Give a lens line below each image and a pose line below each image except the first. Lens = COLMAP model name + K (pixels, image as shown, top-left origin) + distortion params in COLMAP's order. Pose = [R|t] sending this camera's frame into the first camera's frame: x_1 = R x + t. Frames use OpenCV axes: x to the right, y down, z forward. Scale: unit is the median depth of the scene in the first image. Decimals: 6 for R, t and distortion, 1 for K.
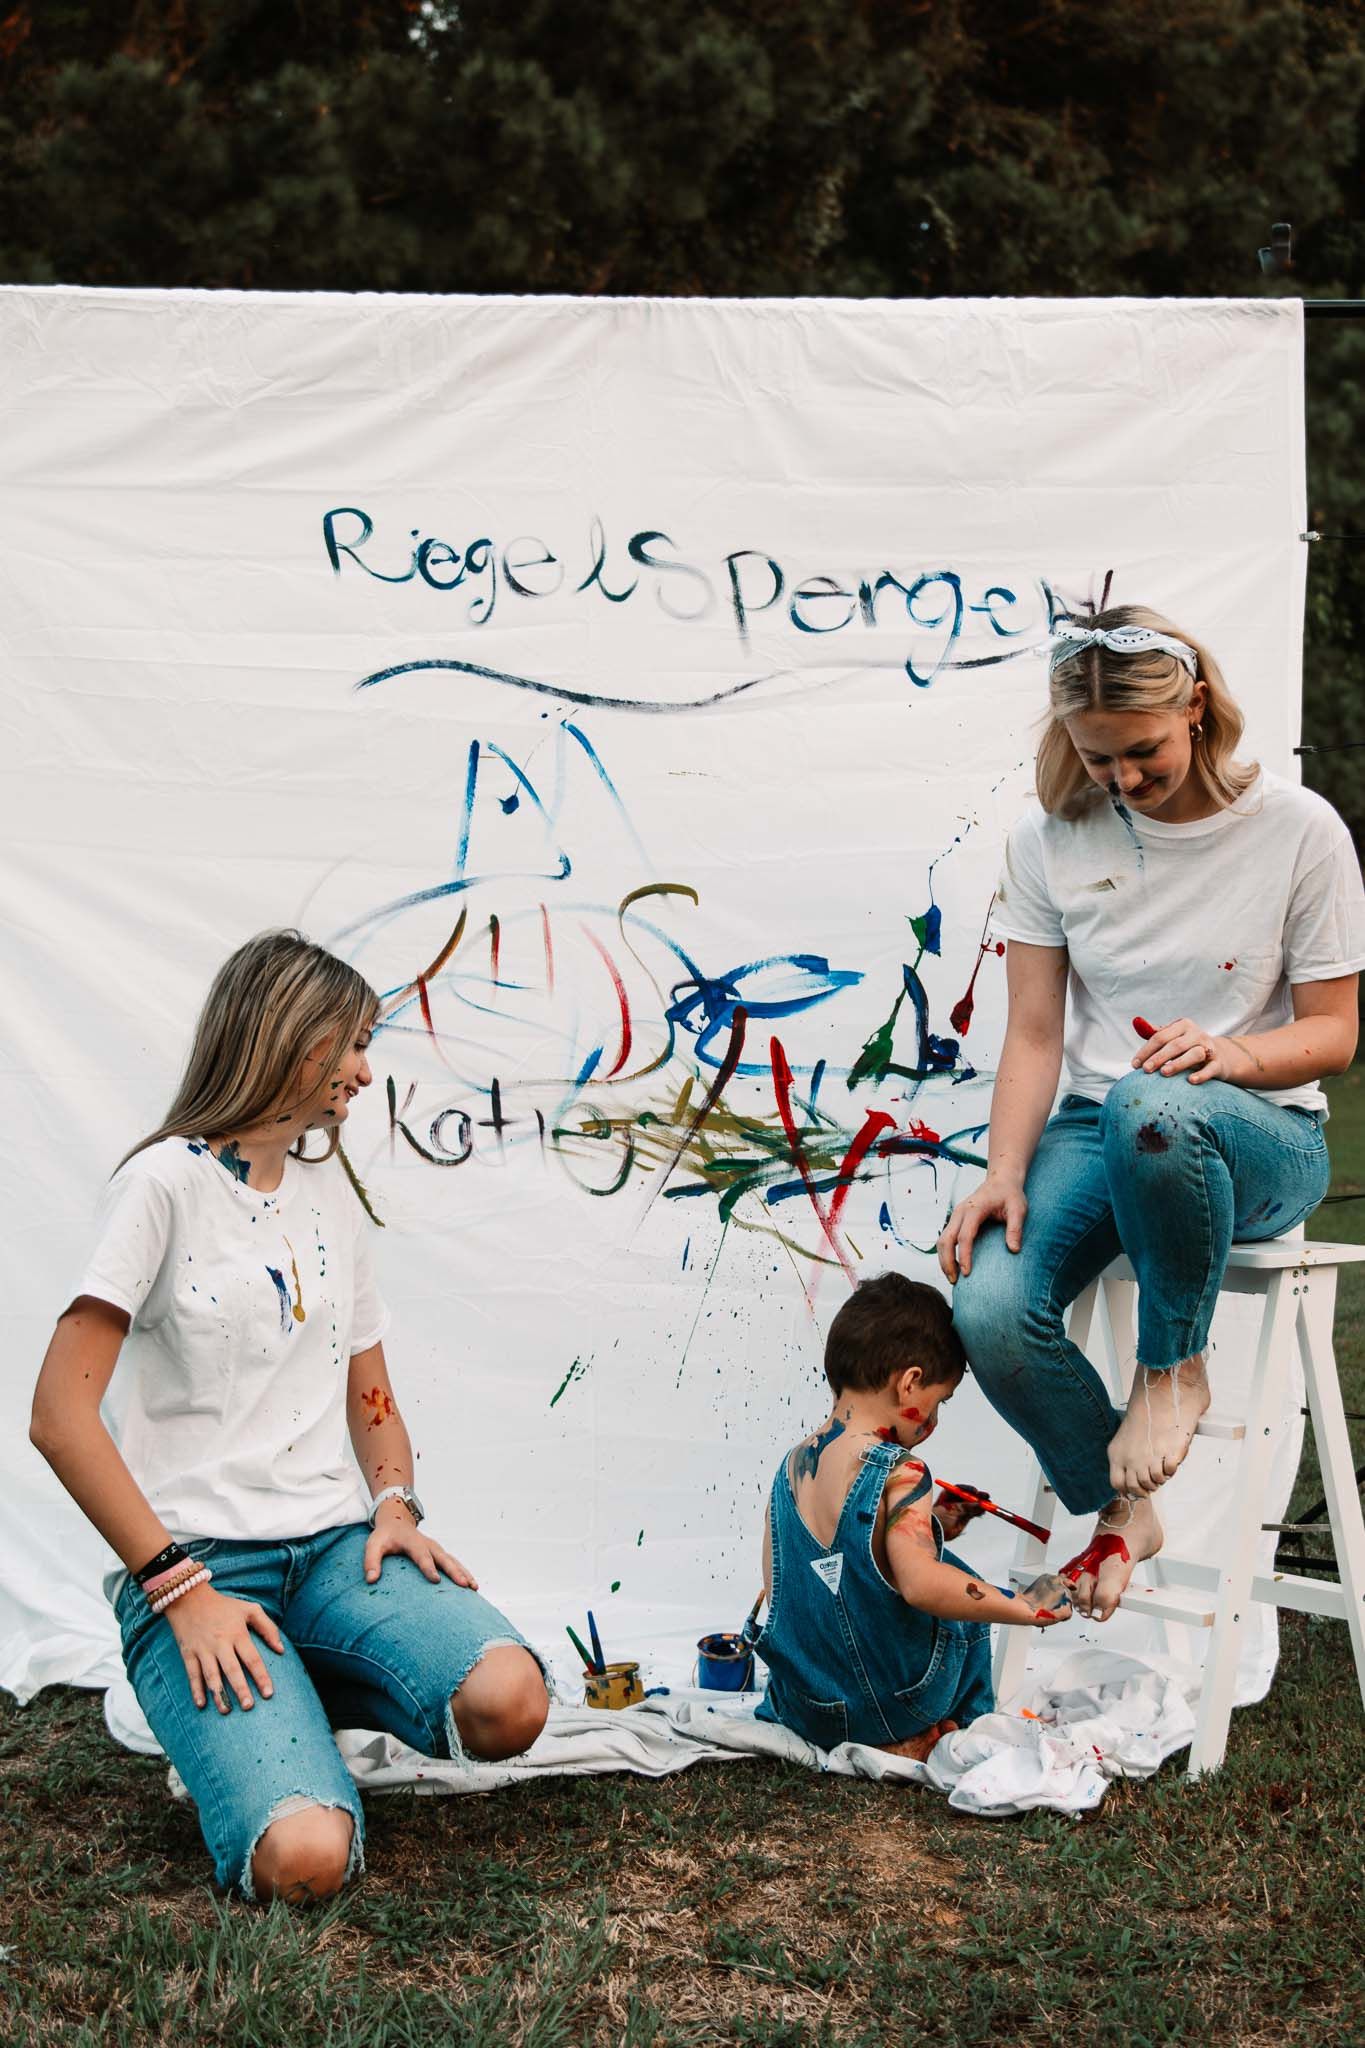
lens RADIAL K [[2795.2, 0, 510.2], [0, 2795.2, 1058.3], [0, 0, 1]] dist [-0.011116, 0.000000]
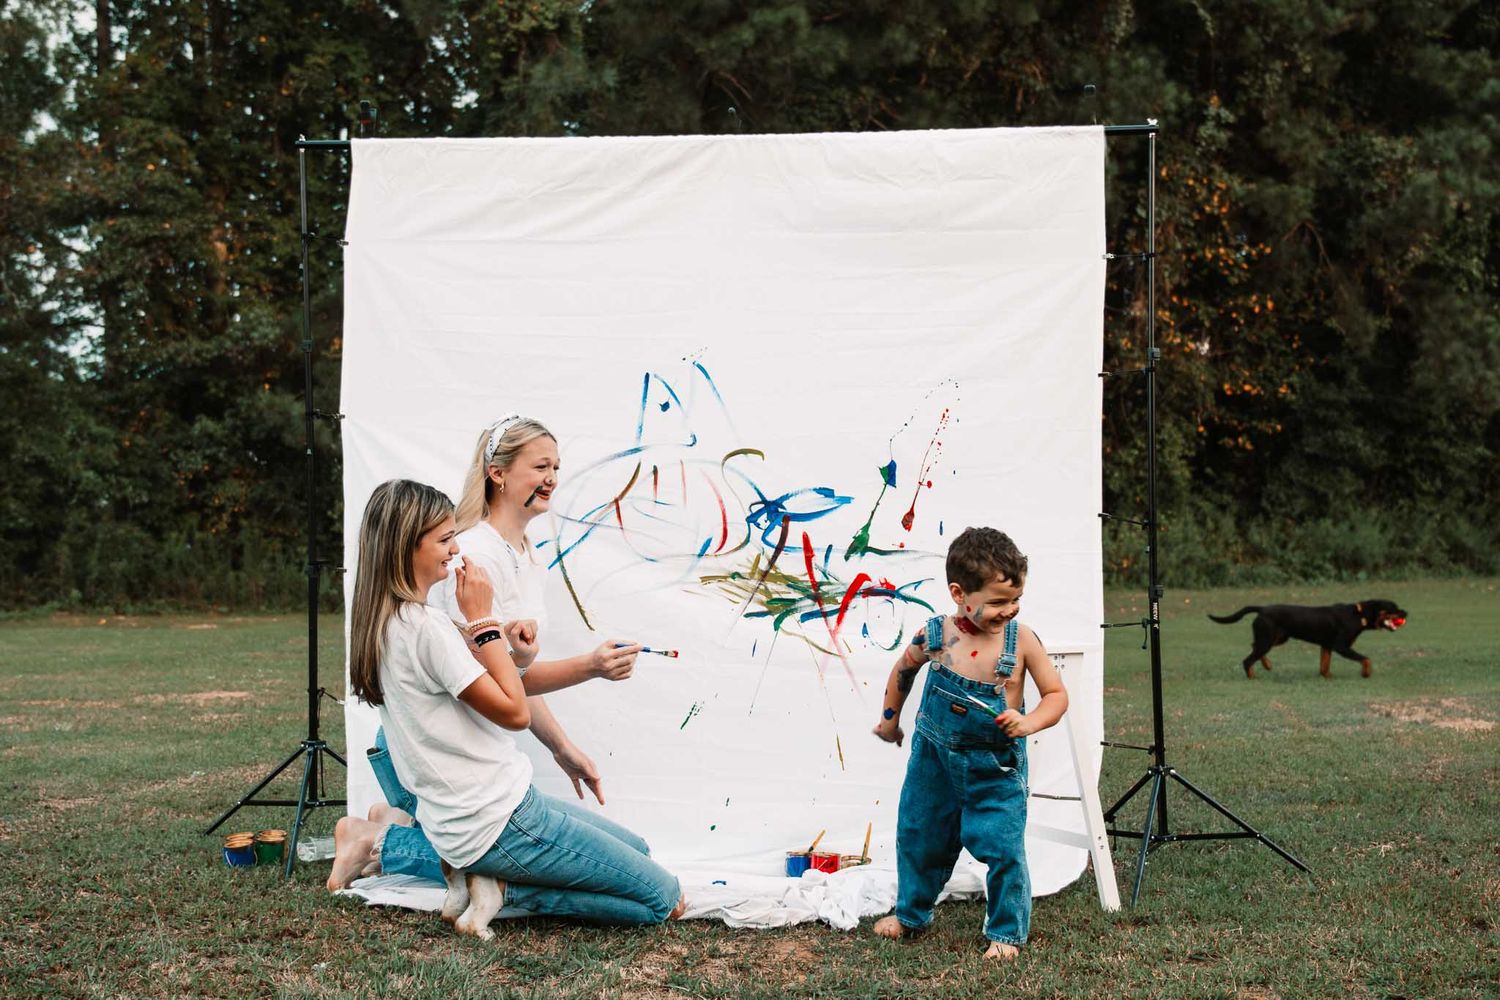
lens RADIAL K [[2047.3, 0, 748.5], [0, 2047.3, 493.3], [0, 0, 1]] dist [-0.011116, 0.000000]
pose [[0.985554, 0.002331, -0.169343, 0.286089], [-0.010243, 0.998895, -0.045867, 0.029336], [0.169049, 0.046939, 0.984489, -0.334763]]
